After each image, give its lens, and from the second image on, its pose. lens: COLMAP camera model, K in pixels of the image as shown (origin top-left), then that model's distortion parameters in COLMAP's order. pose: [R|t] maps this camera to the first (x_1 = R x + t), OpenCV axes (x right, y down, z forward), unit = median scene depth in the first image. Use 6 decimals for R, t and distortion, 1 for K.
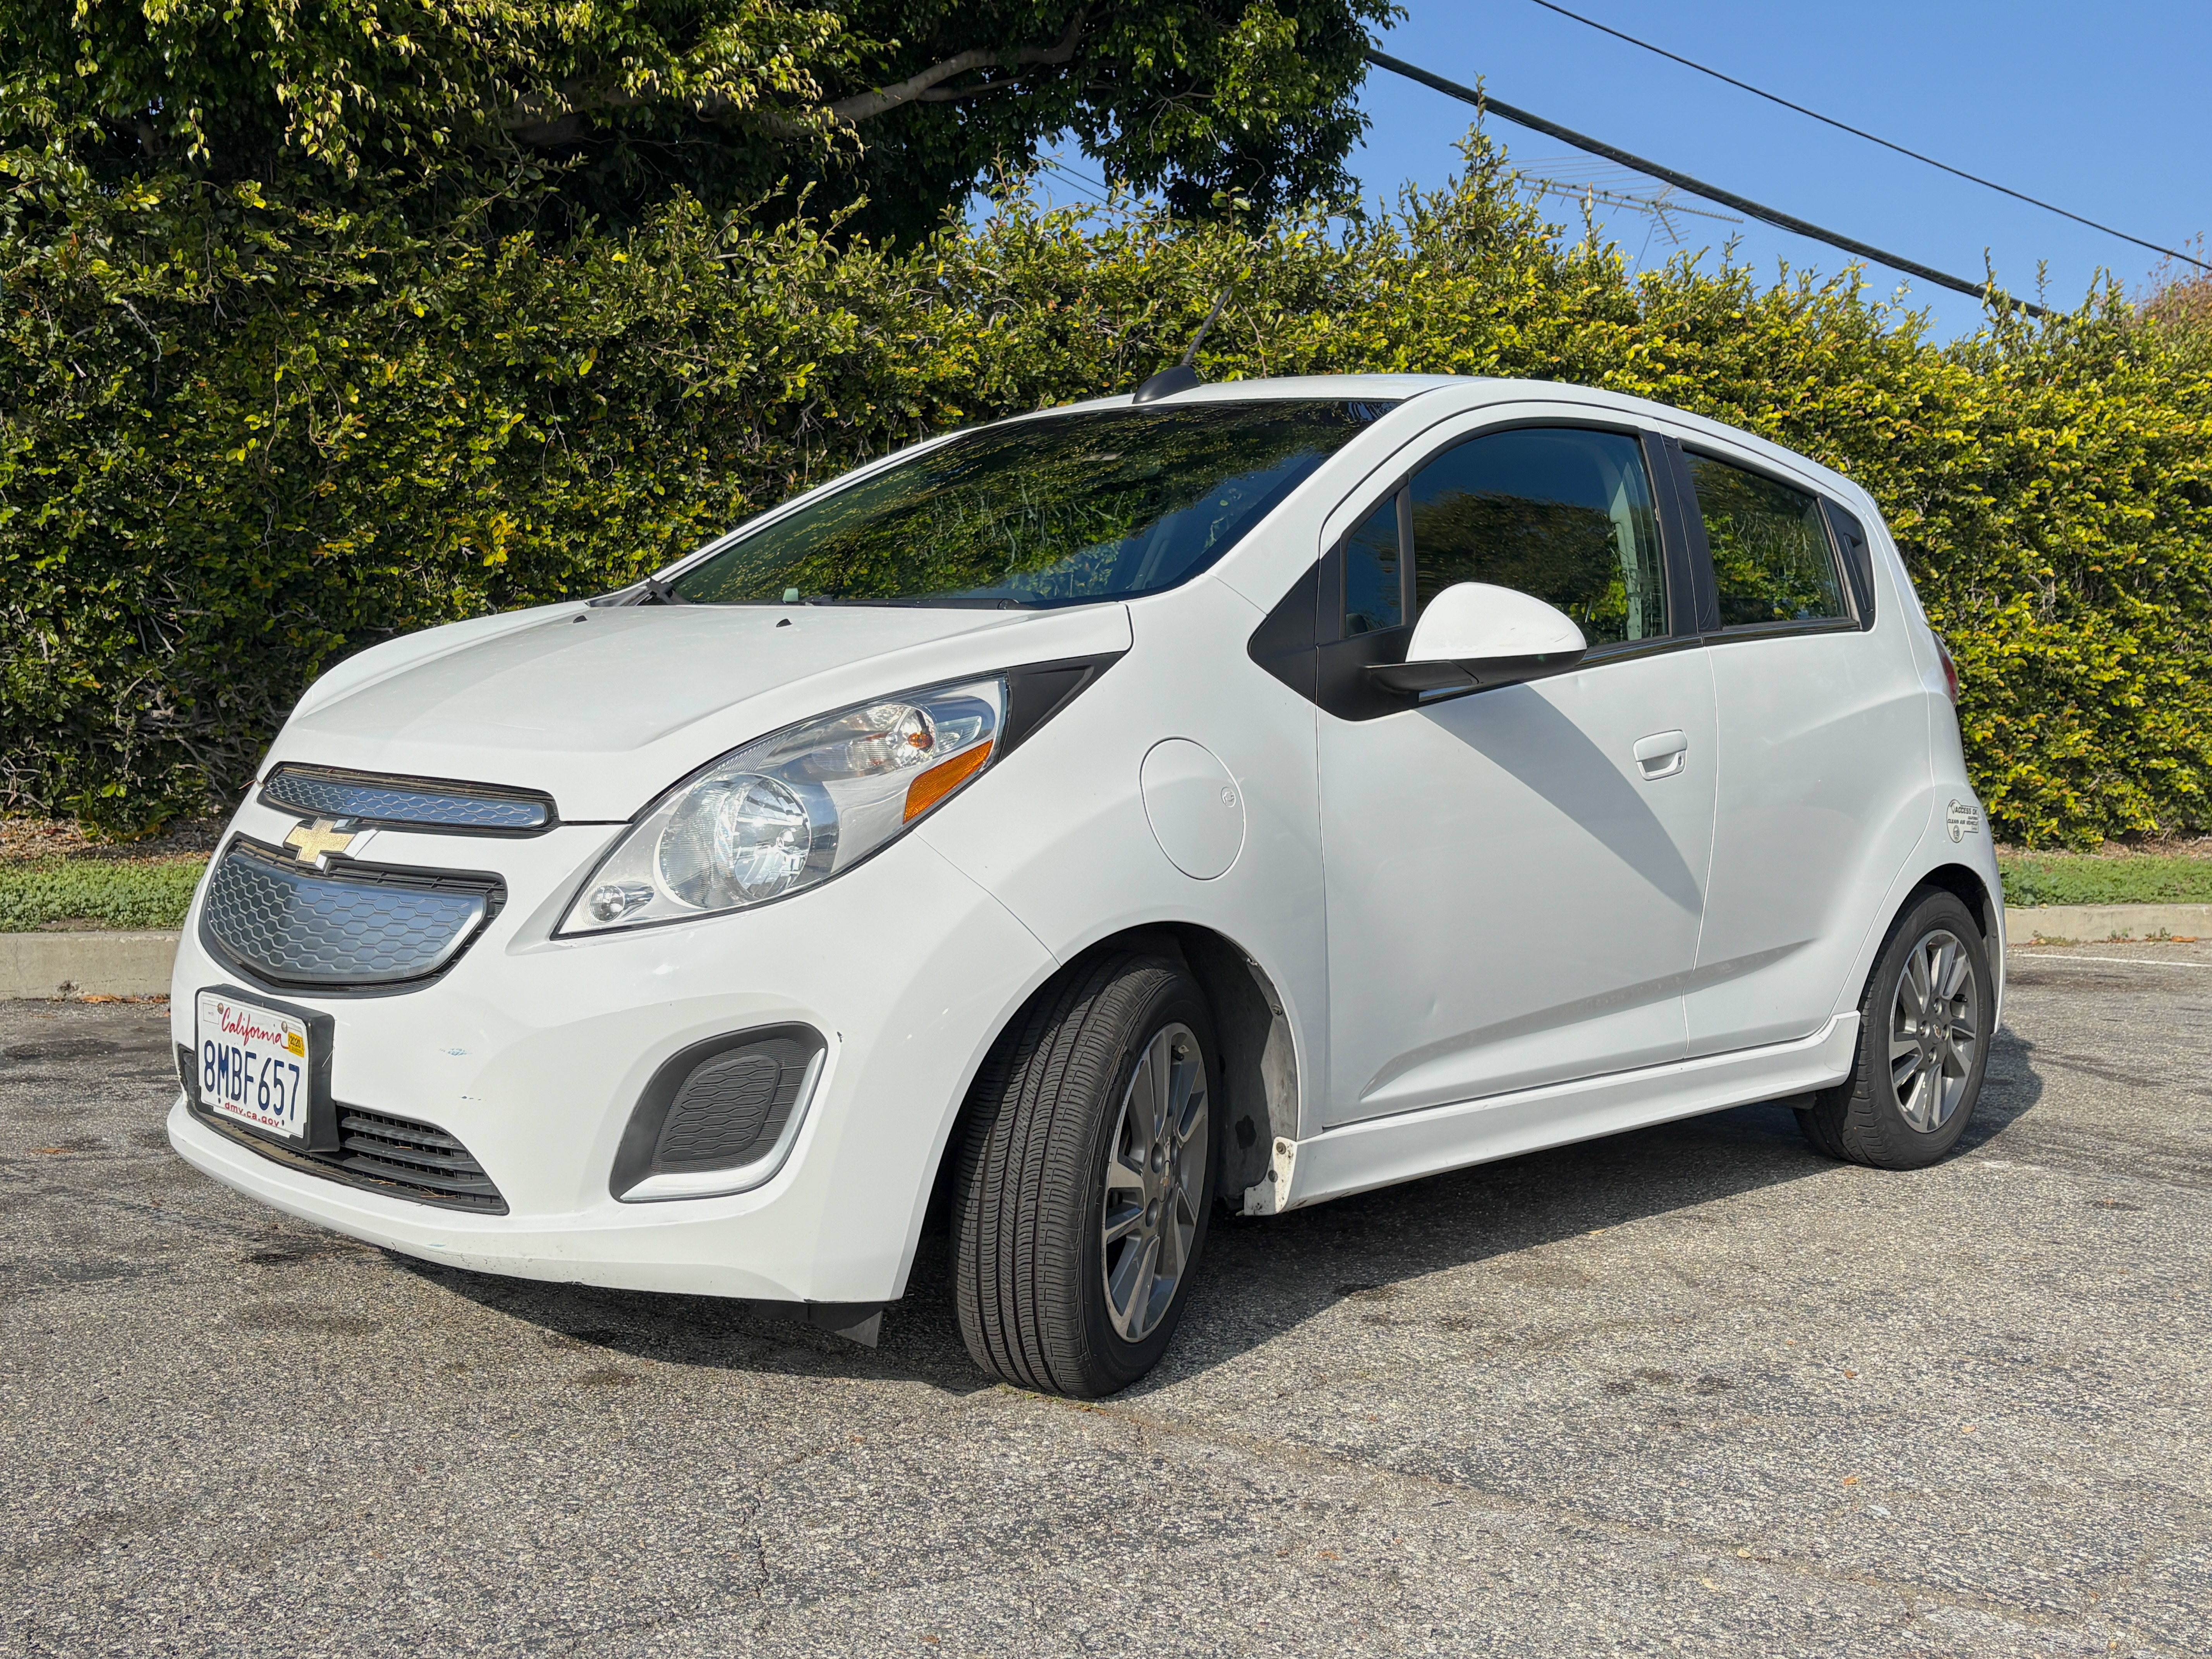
lens RADIAL K [[2218.0, 0, 1106.0], [0, 2218.0, 829.5], [0, 0, 1]] dist [0.172576, -0.568717]
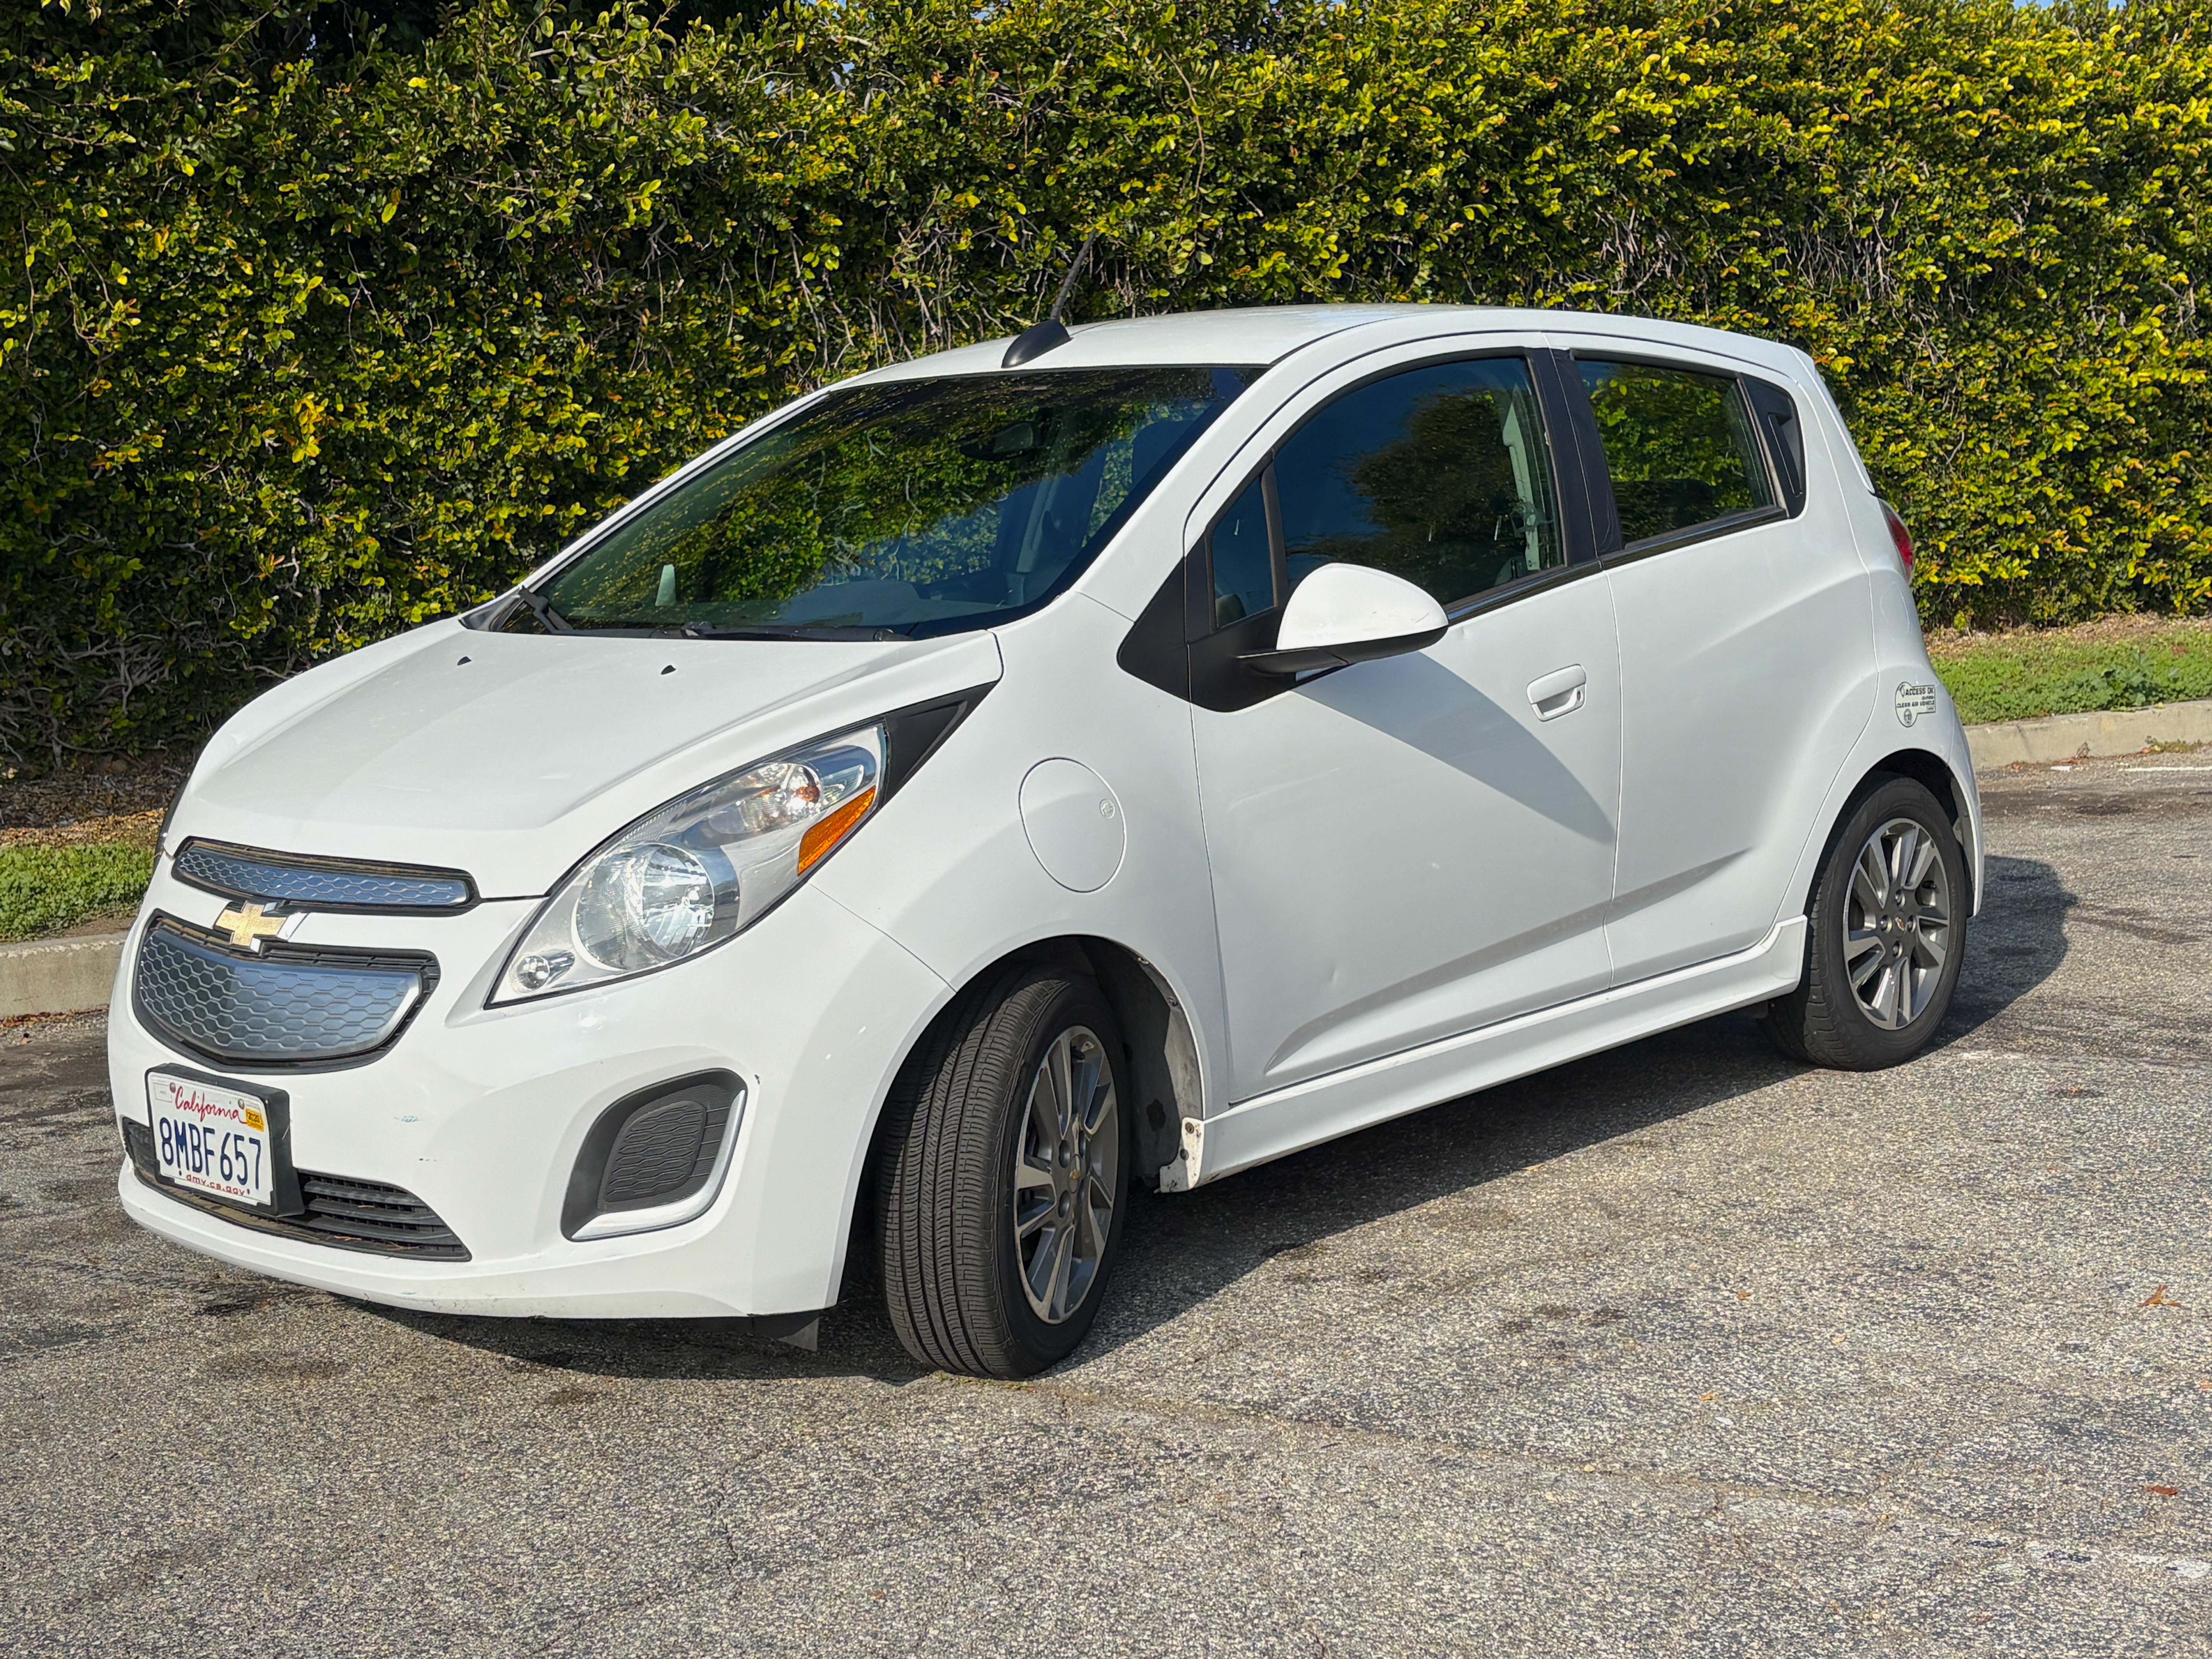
lens RADIAL K [[2854.3, 0, 1119.8], [0, 2854.3, 869.9], [0, 0, 1]] dist [0.224792, -0.752965]
pose [[0.996721, -0.080753, 0.005073, 0.043494], [0.080057, 0.993337, 0.082895, -0.081615], [-0.011733, -0.082217, 0.996545, -0.294497]]
